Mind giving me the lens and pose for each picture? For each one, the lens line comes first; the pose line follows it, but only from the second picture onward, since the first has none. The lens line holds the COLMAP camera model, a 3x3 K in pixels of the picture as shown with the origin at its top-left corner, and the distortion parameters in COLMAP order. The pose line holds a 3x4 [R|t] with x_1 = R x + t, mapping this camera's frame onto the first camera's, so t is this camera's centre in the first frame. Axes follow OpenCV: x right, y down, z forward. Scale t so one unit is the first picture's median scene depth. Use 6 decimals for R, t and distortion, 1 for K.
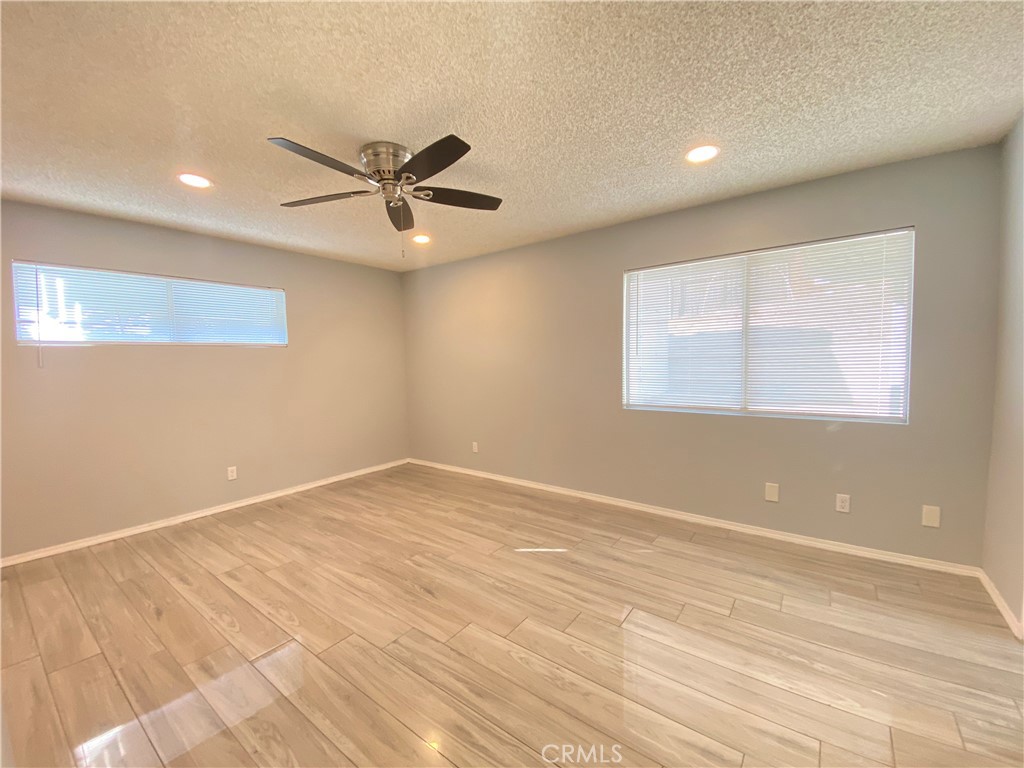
lens RADIAL K [[413.5, 0, 510.9], [0, 413.5, 386.1], [0, 0, 1]] dist [0.024191, -0.021534]
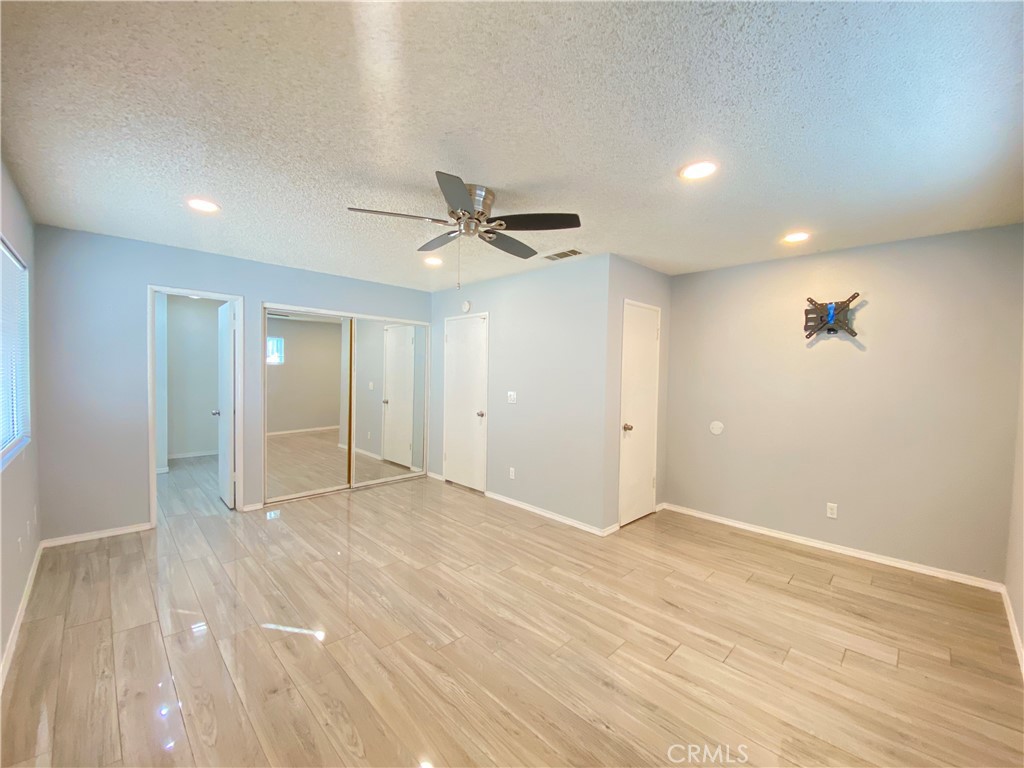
lens RADIAL K [[413.5, 0, 510.9], [0, 413.5, 386.1], [0, 0, 1]] dist [0.024191, -0.021534]
pose [[-0.988703, -0.001010, 0.149886, -0.519751], [0.012463, 0.995961, 0.088923, -0.145579], [-0.149371, 0.089786, -0.984696, 1.921573]]
